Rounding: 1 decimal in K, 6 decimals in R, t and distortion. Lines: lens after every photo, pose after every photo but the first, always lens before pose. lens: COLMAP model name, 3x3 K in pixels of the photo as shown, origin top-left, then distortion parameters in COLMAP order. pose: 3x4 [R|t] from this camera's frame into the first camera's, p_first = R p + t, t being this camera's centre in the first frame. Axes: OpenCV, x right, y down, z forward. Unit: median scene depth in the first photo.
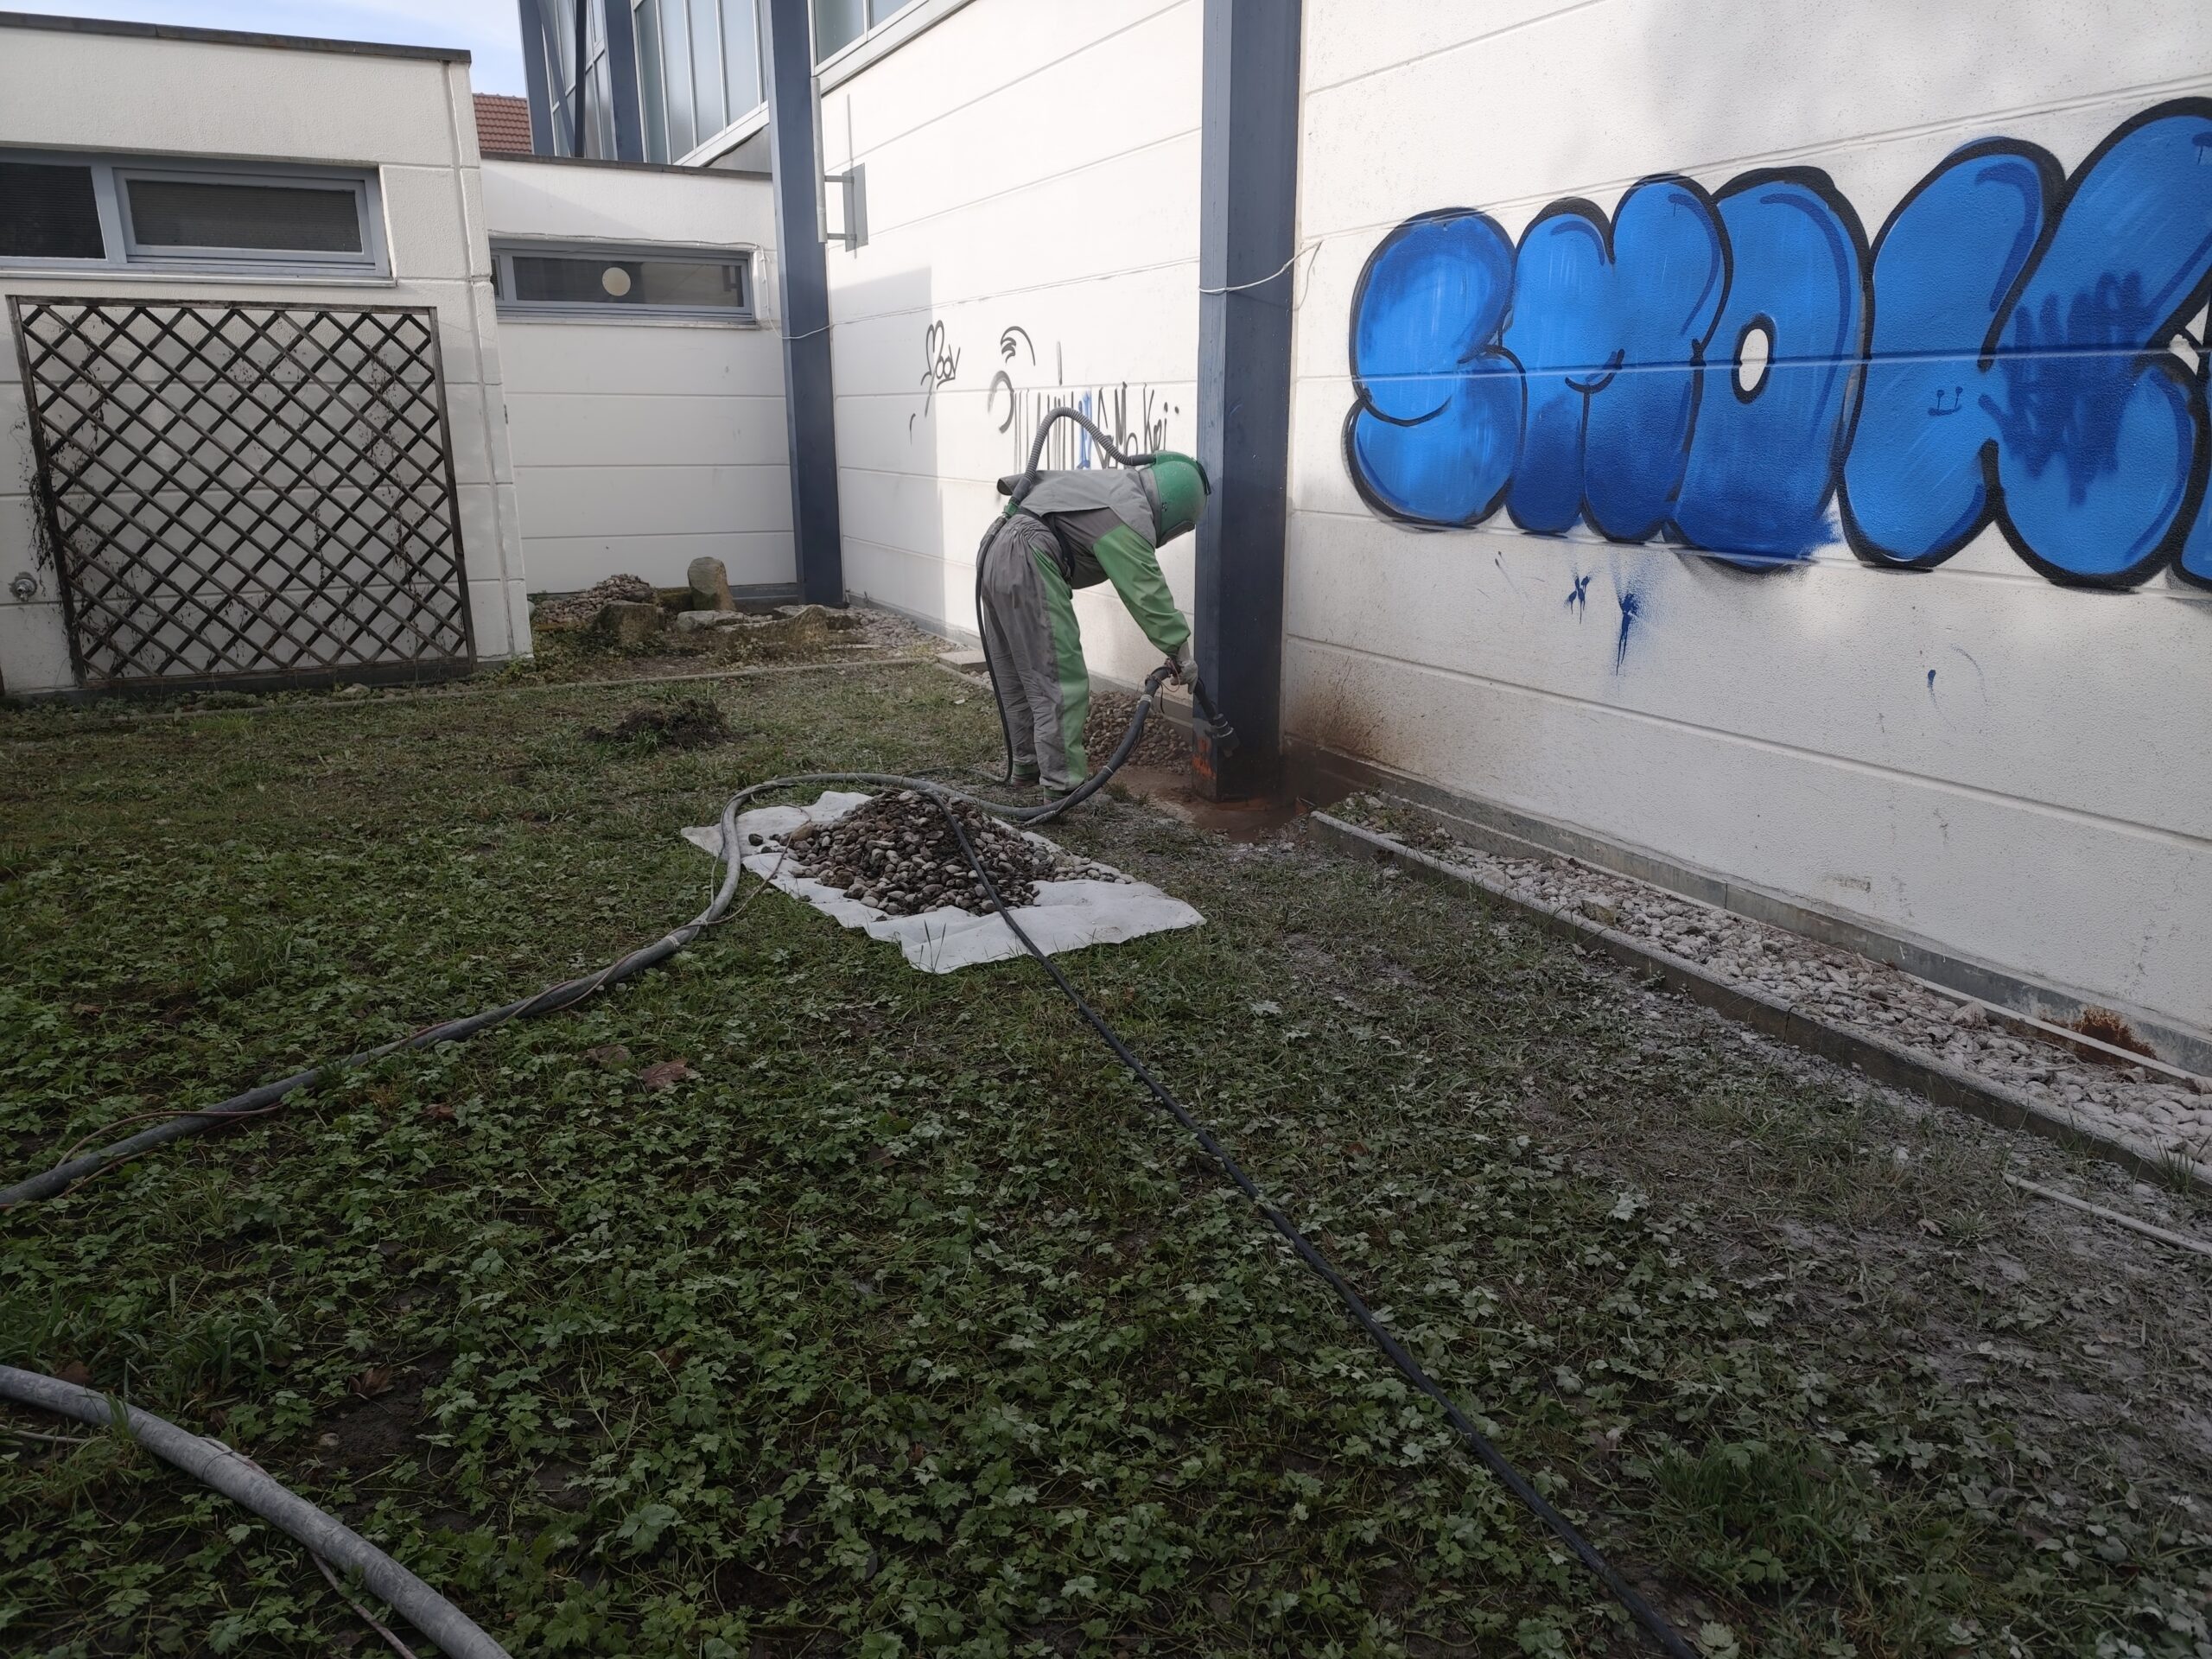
lens RADIAL K [[1508.8, 0, 1106.0], [0, 1508.8, 829.5], [0, 0, 1]] dist [-0.000009, 0.001054]
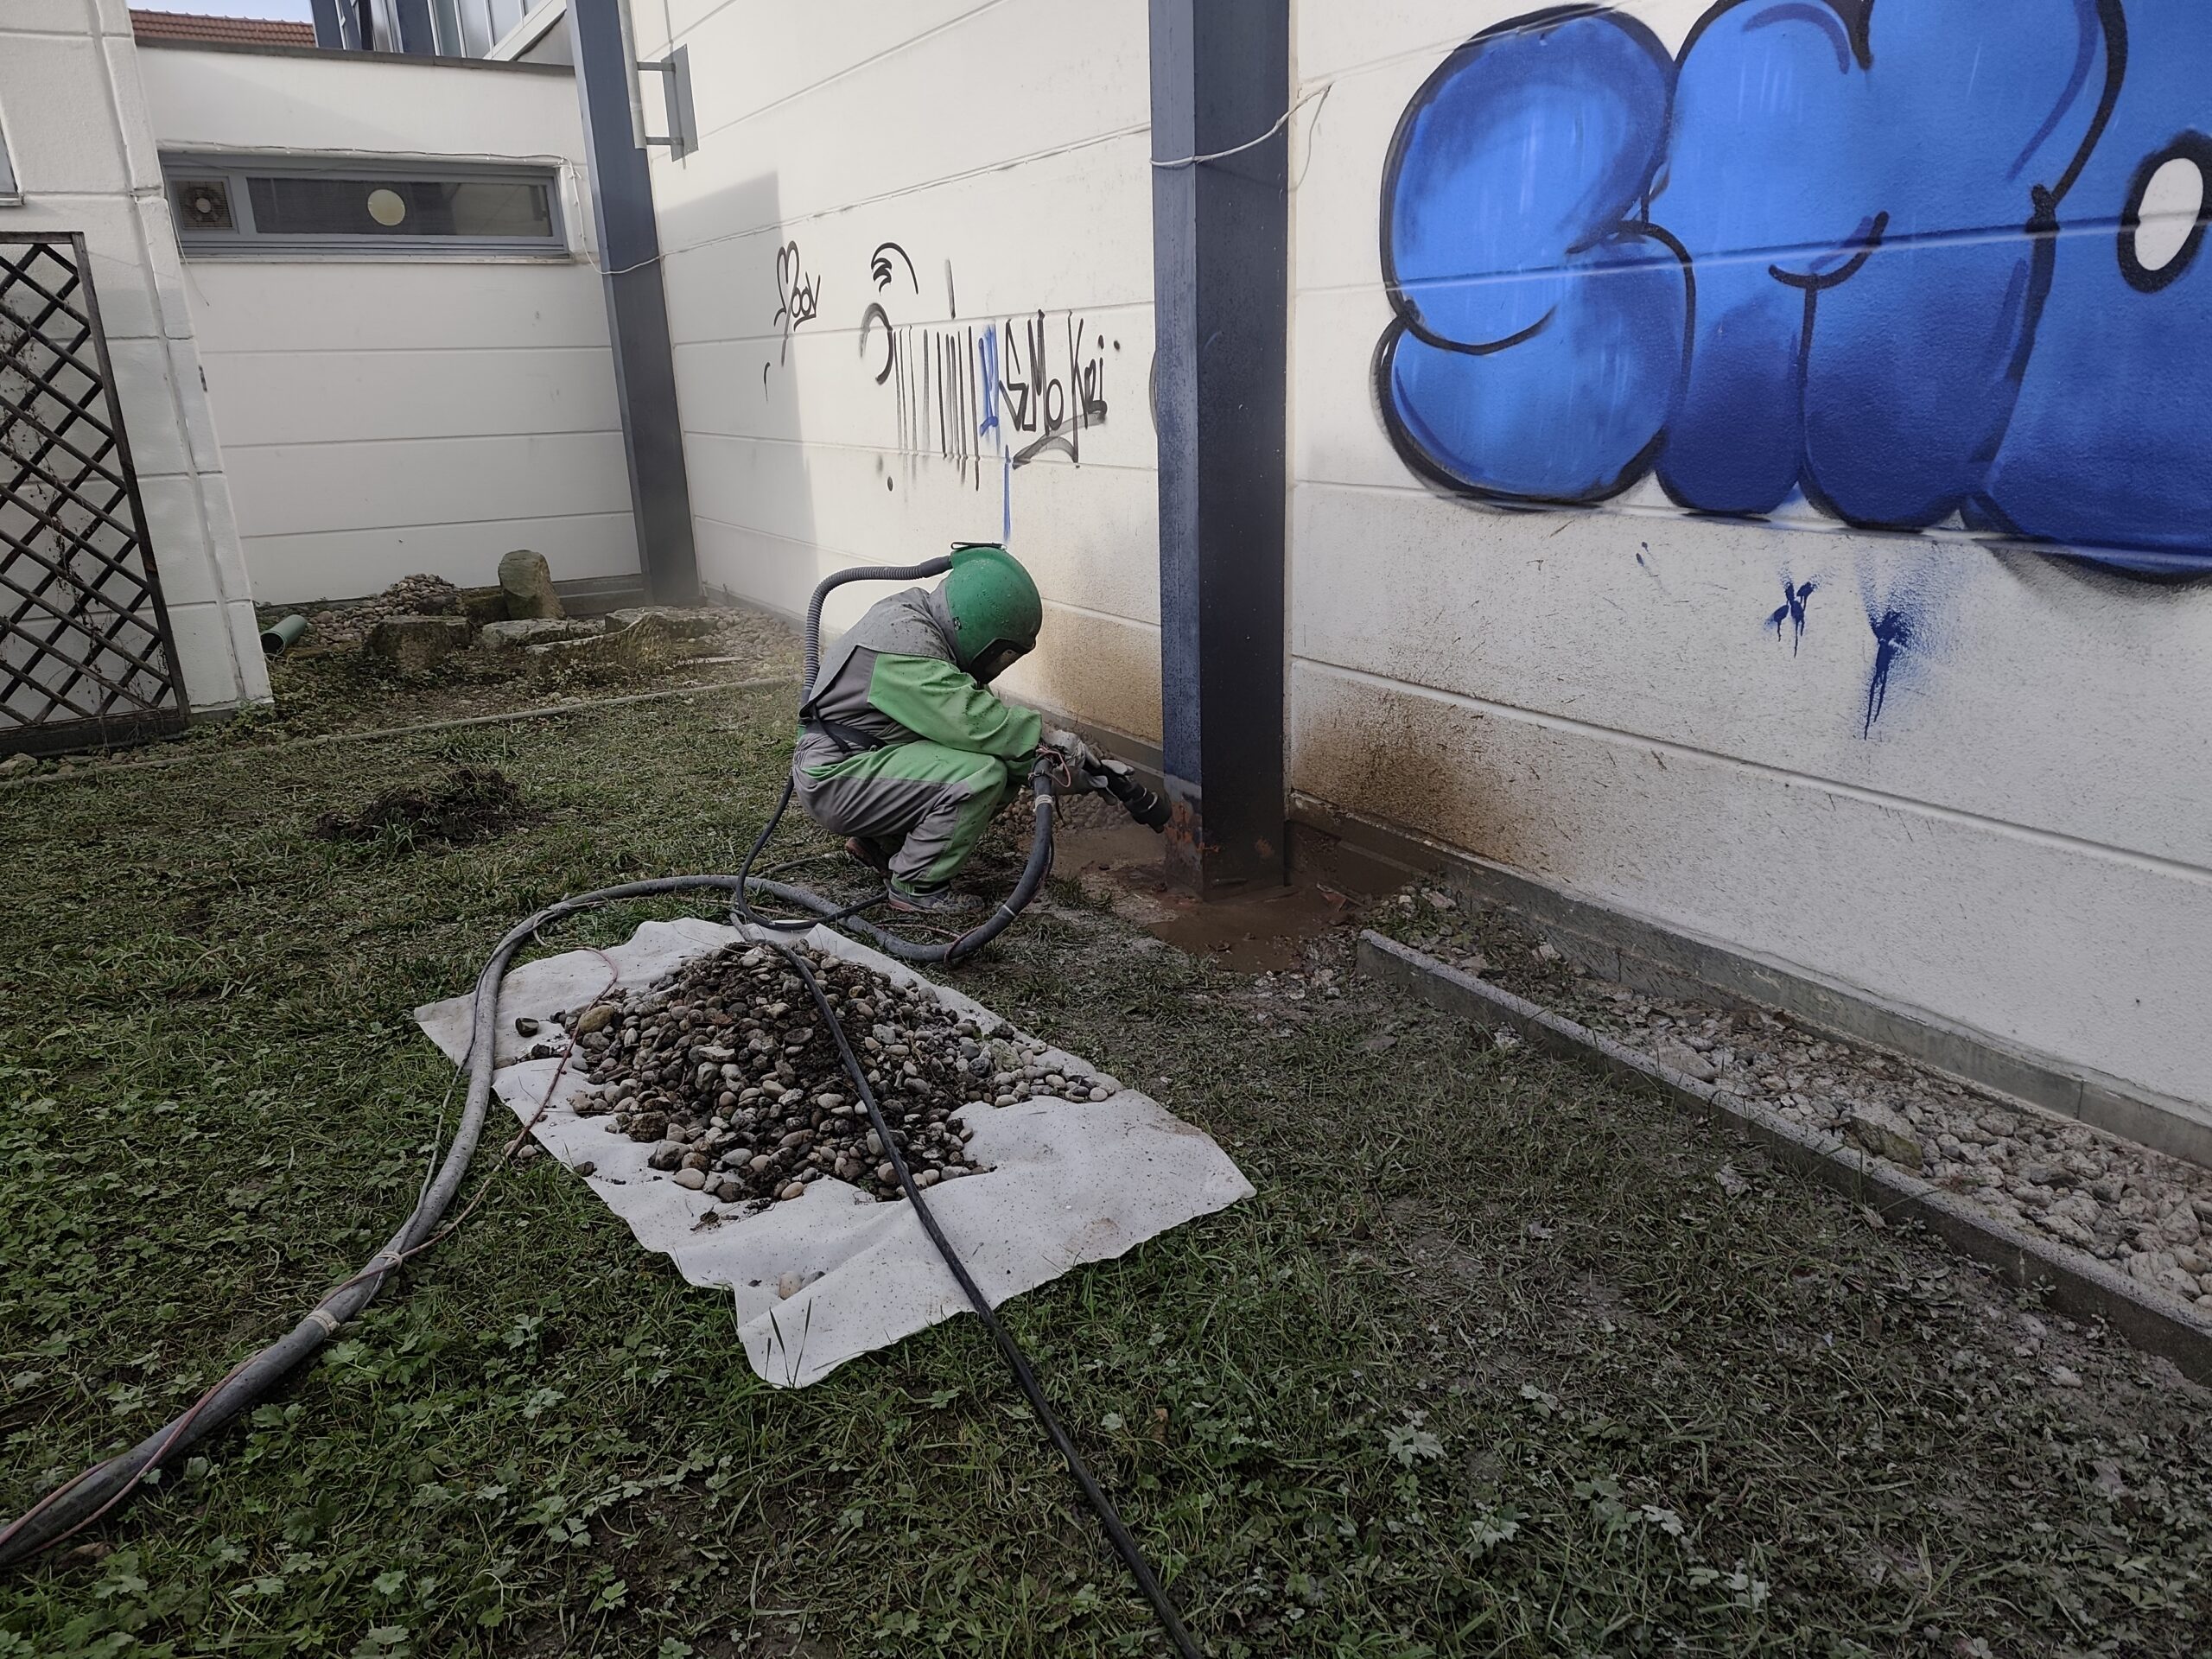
lens RADIAL K [[1452.0, 0, 1106.0], [0, 1452.0, 829.5], [0, 0, 1]] dist [0.005313, -0.007112]
pose [[0.996631, -0.051044, 0.064203, -0.018889], [0.048178, 0.997805, 0.045429, -0.095271], [-0.066381, -0.042182, 0.996902, 0.363428]]
